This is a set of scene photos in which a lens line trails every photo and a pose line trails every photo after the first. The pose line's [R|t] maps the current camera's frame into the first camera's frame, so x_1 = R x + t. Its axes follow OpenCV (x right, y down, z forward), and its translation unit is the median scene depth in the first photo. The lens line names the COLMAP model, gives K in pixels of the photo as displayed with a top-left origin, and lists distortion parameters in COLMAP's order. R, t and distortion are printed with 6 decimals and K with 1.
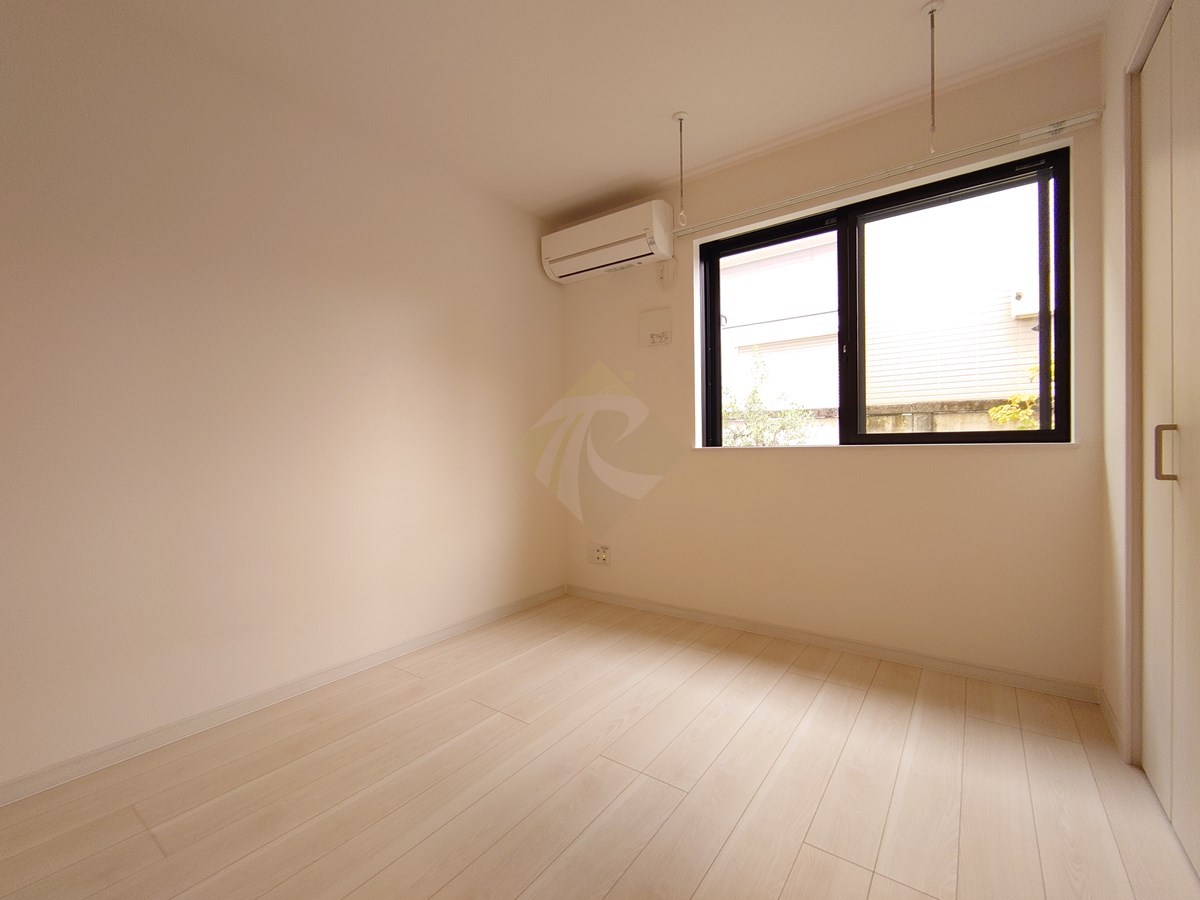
lens RADIAL K [[519.6, 0, 600.0], [0, 519.6, 450.0], [0, 0, 1]] dist [0.009765, -0.004596]
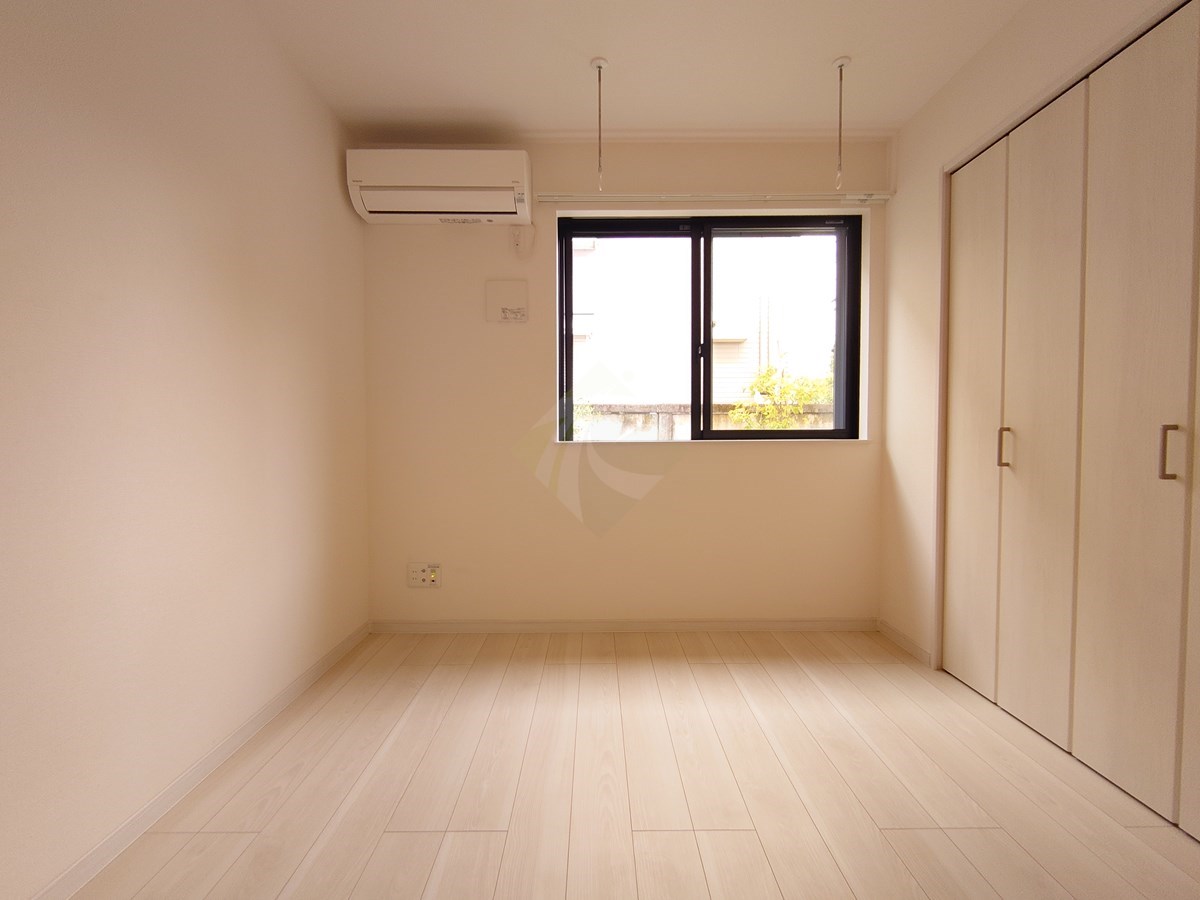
lens RADIAL K [[519.6, 0, 600.0], [0, 519.6, 450.0], [0, 0, 1]] dist [0.009765, -0.004596]
pose [[0.804036, -0.005672, 0.594553, -0.296192], [-0.001483, 0.999932, 0.011544, -0.000880], [-0.594578, -0.010163, 0.803973, 0.230634]]
